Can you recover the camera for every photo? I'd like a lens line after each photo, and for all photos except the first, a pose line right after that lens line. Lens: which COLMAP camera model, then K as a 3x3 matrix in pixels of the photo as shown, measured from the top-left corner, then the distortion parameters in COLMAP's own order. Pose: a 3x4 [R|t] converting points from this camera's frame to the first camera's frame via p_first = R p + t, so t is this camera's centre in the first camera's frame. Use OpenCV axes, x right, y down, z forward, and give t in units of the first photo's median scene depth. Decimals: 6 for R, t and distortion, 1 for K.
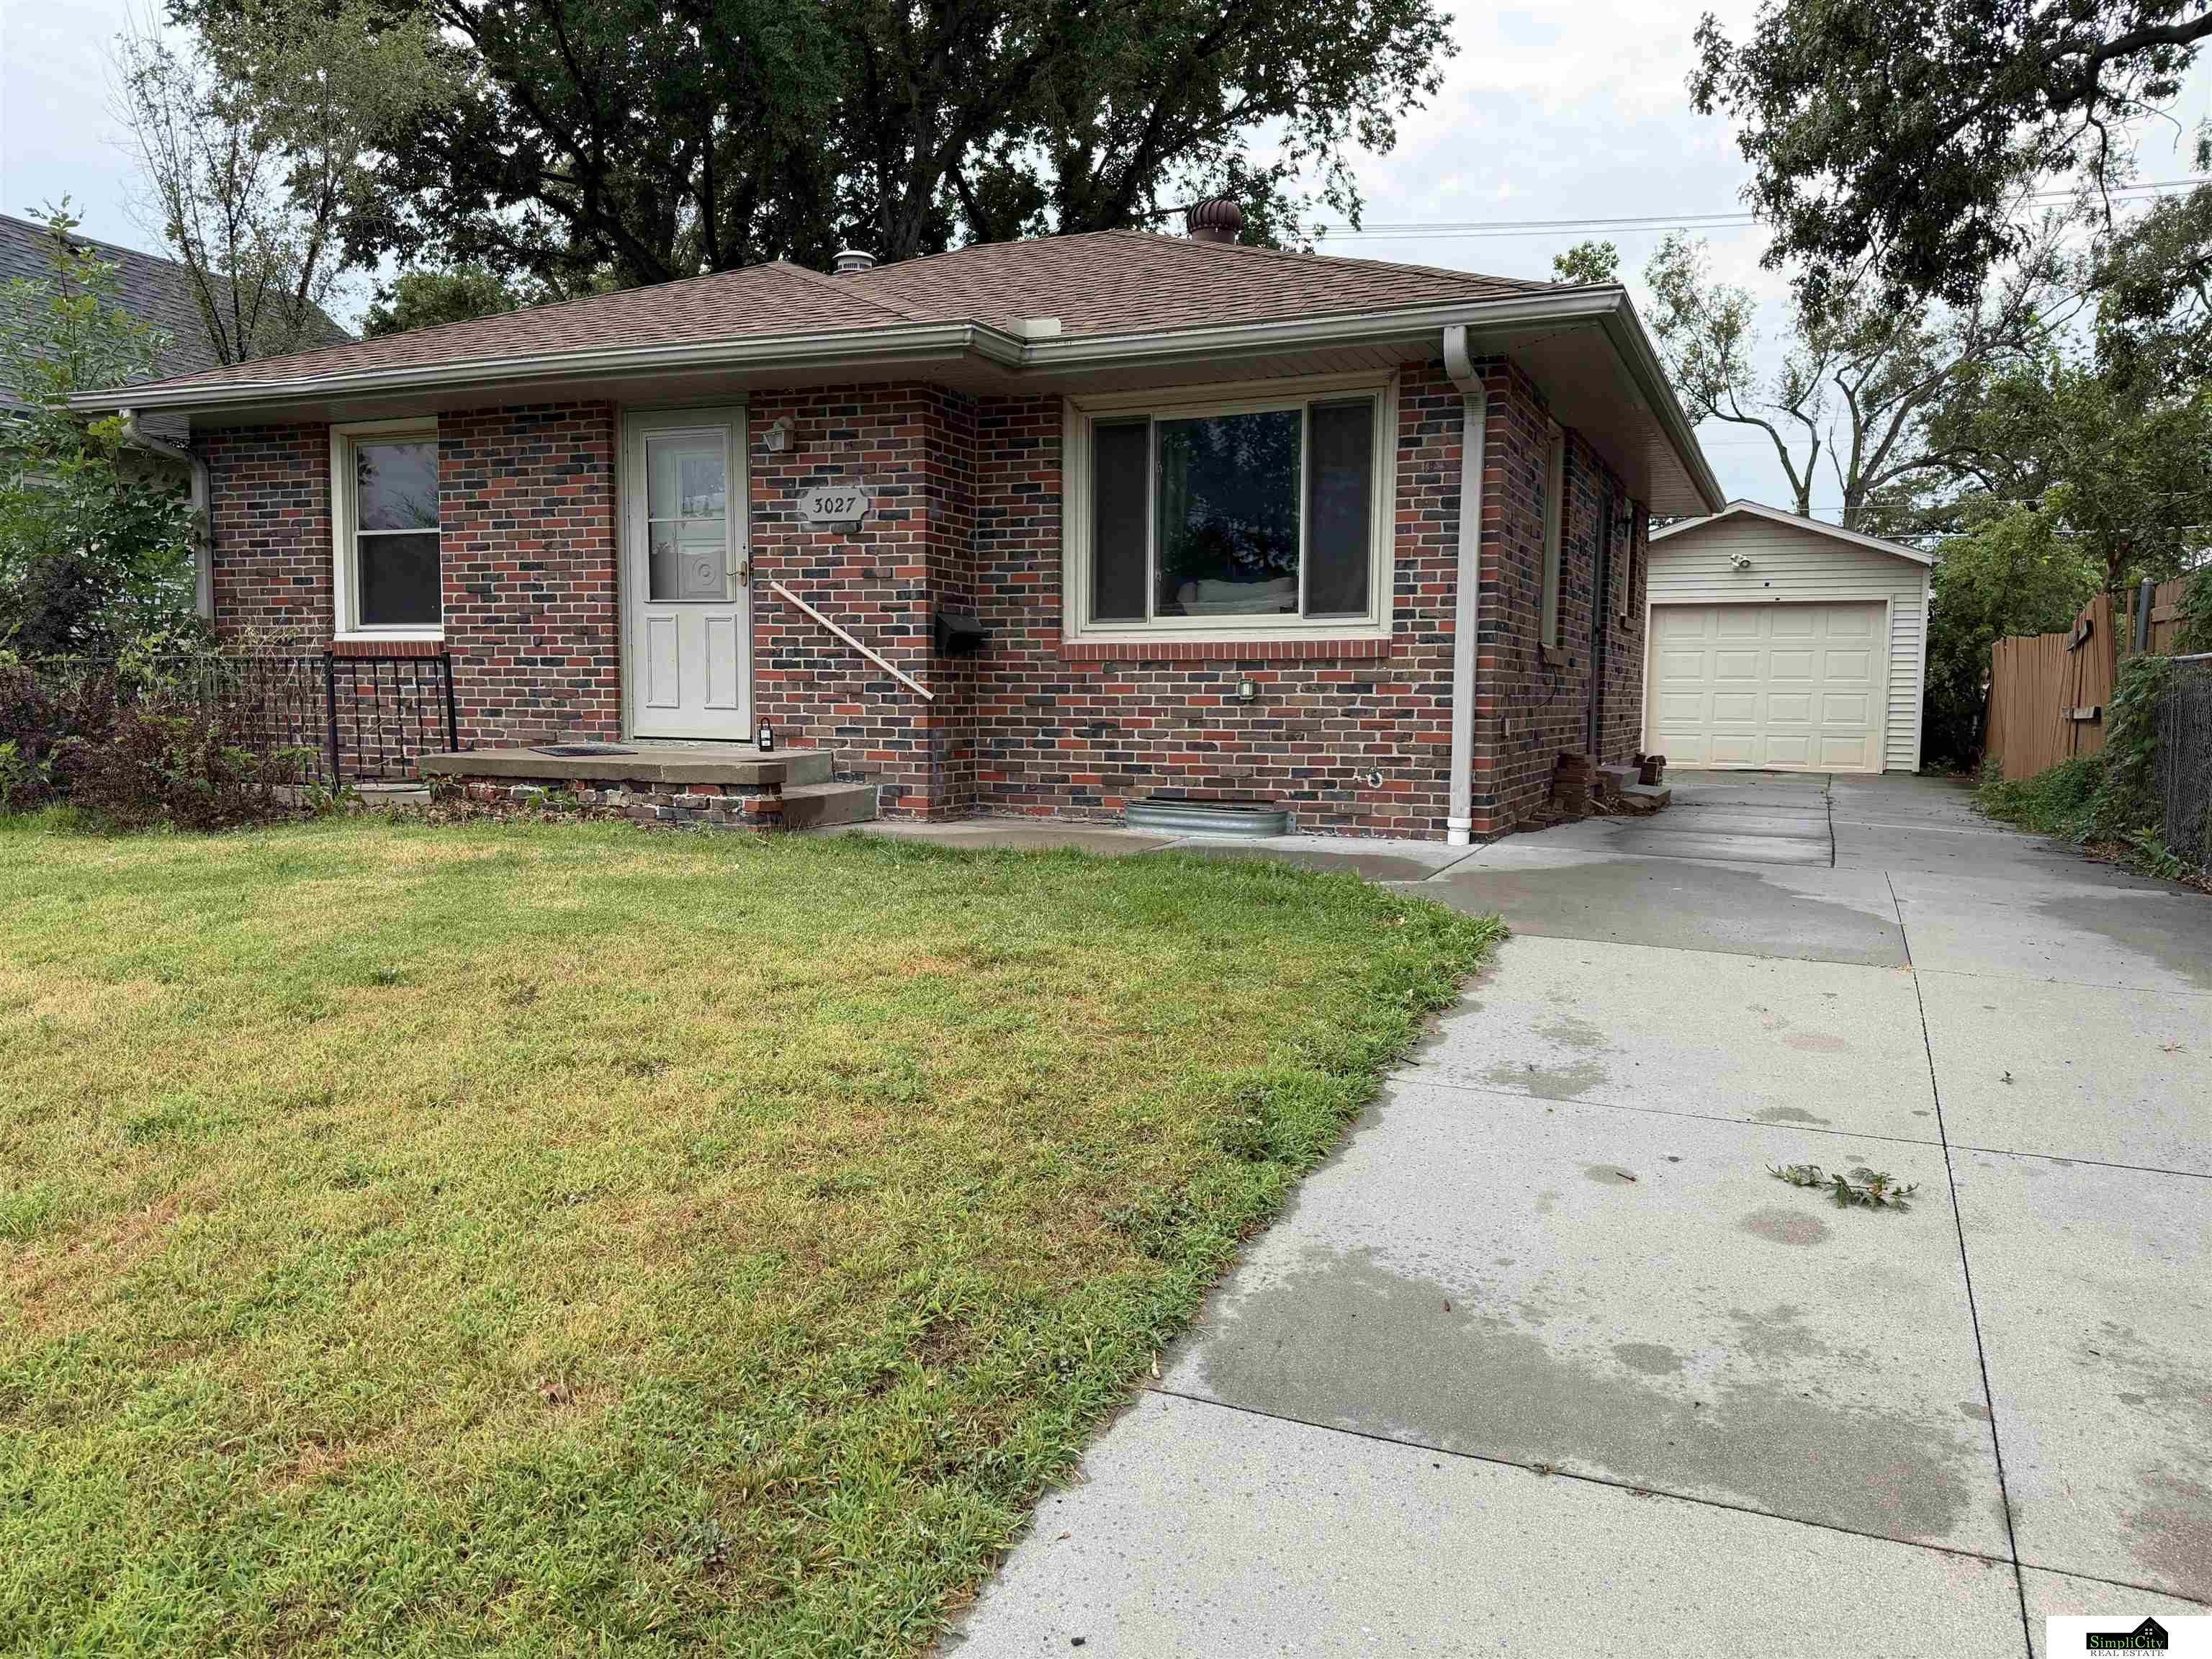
lens RADIAL K [[1627.5, 0, 1106.0], [0, 1627.5, 829.5], [0, 0, 1]] dist [0.199697, -0.331833]
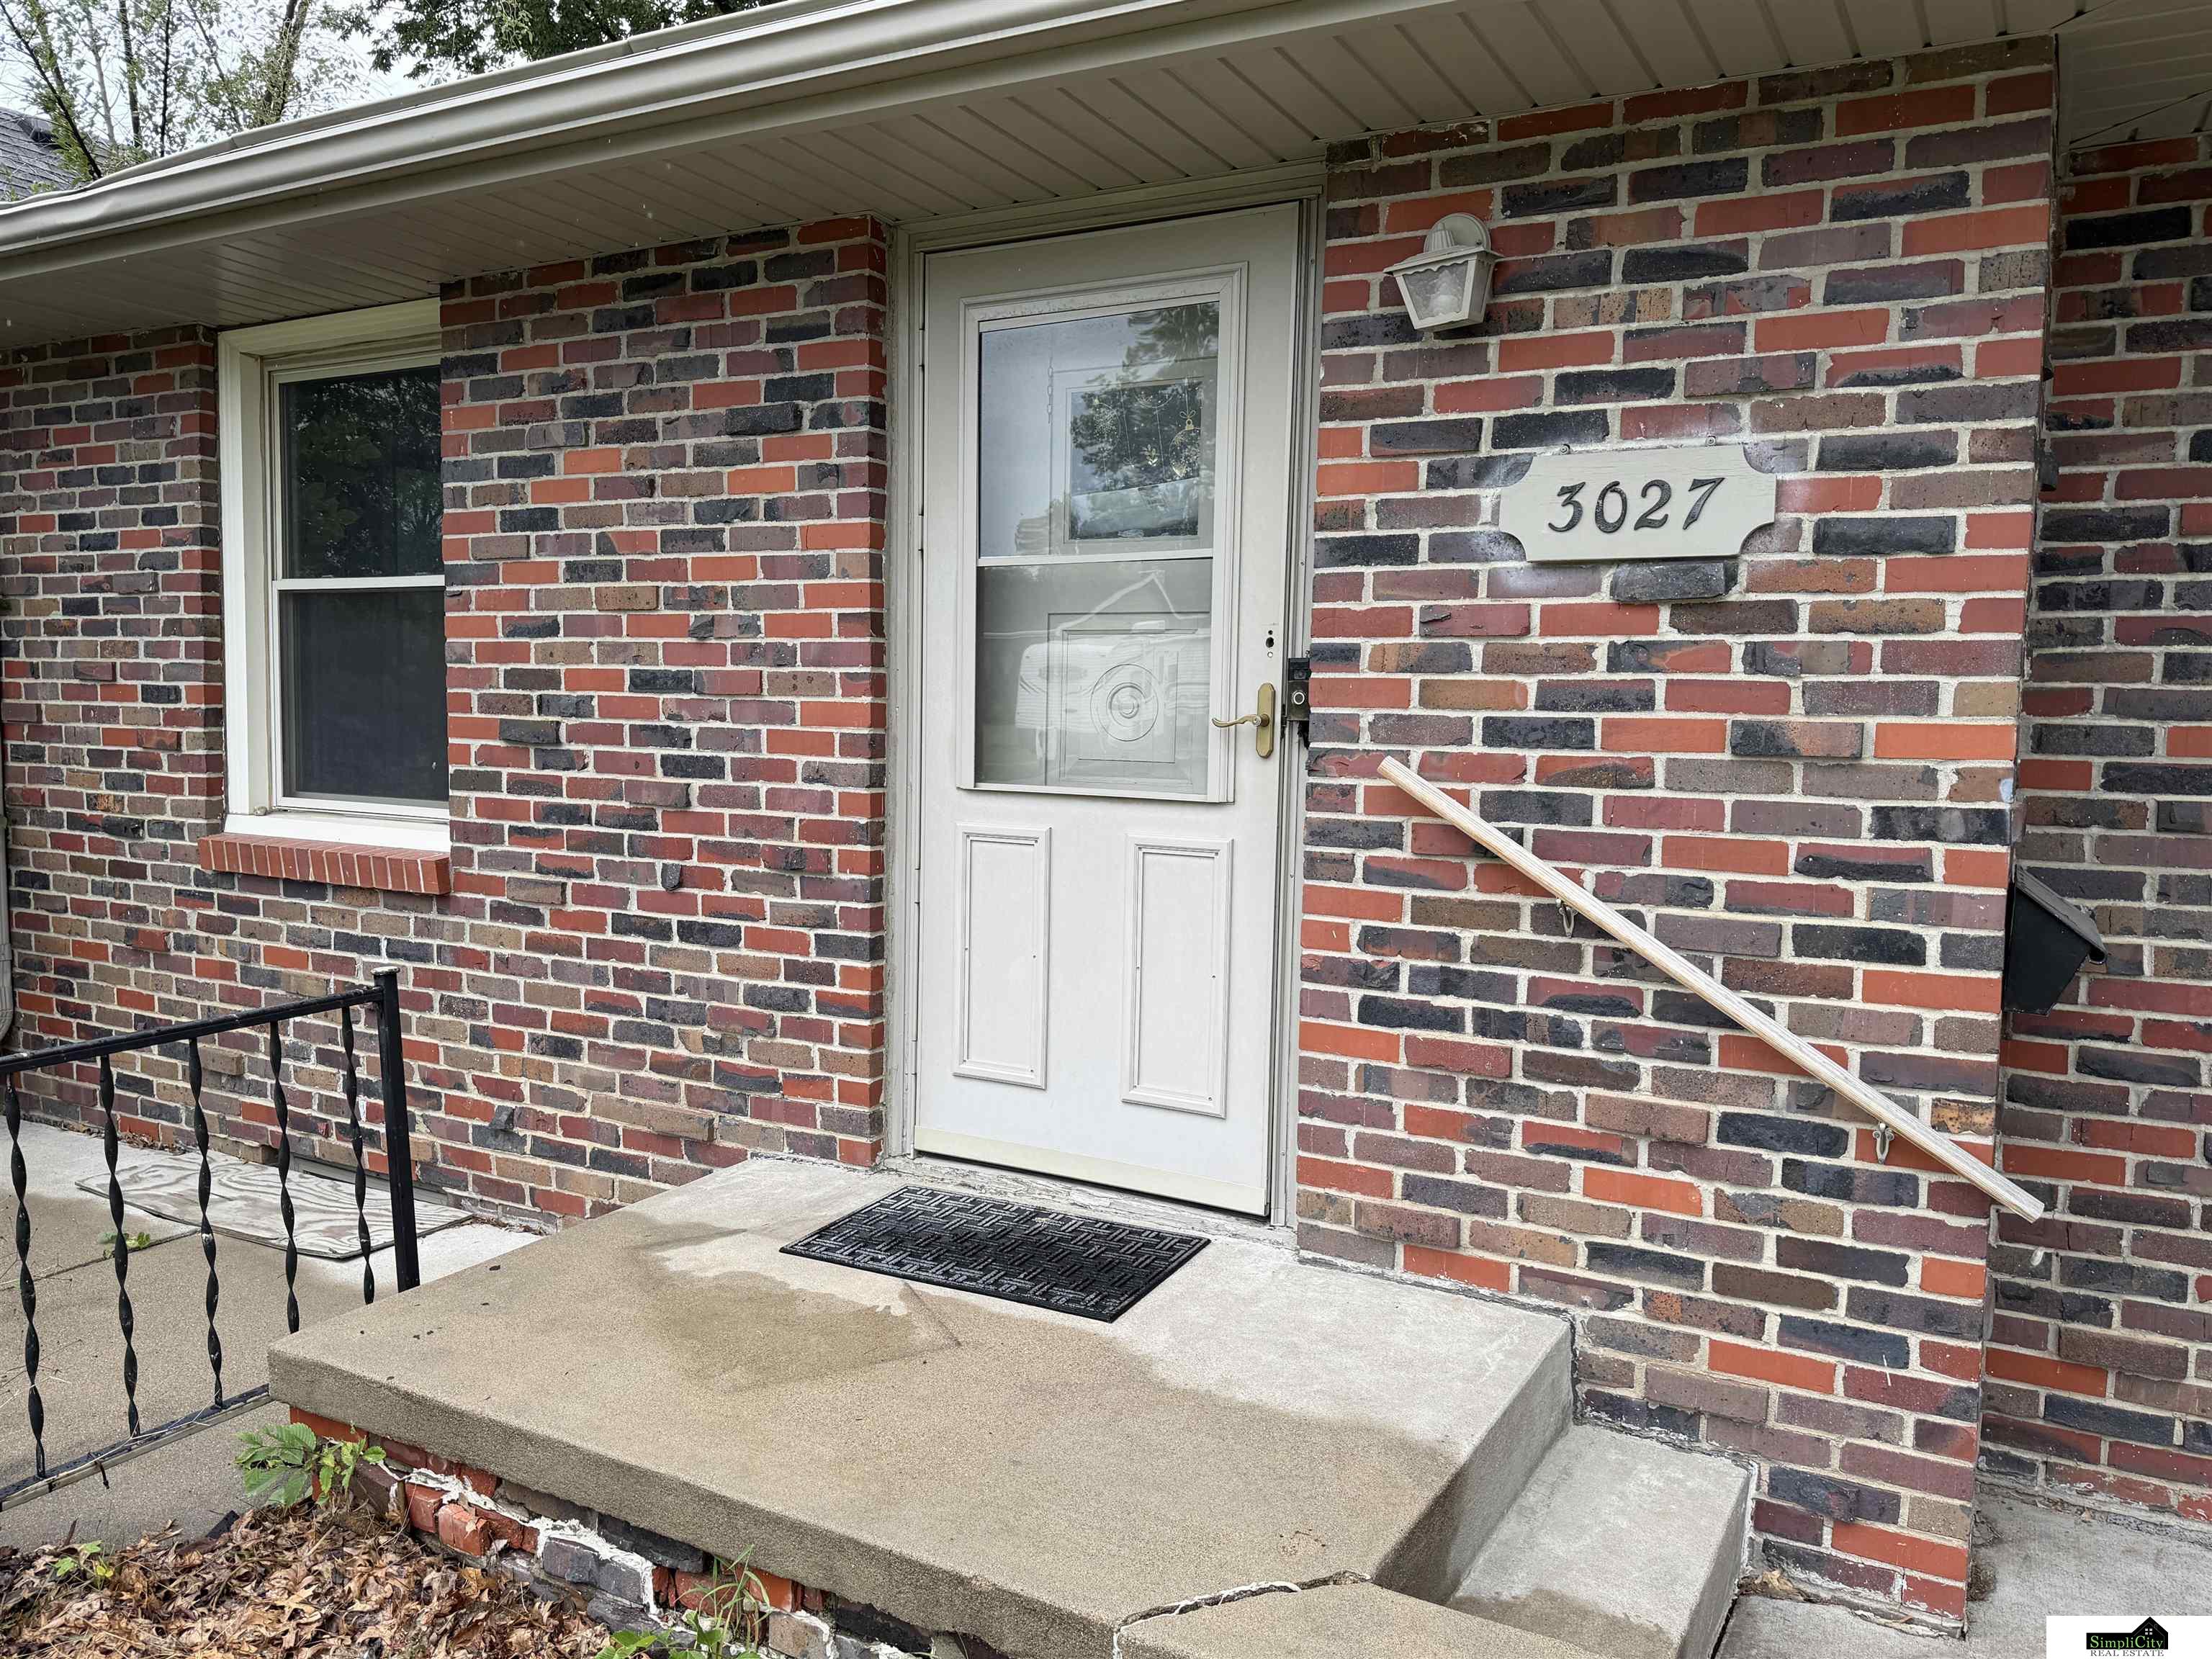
lens RADIAL K [[1627.5, 0, 1106.0], [0, 1627.5, 829.5], [0, 0, 1]] dist [0.199697, -0.331833]
pose [[0.995125, 0.016436, -0.097239, -0.212411], [-0.016731, 0.999858, -0.002220, -0.128093], [0.097189, 0.003836, 0.995259, 0.650725]]
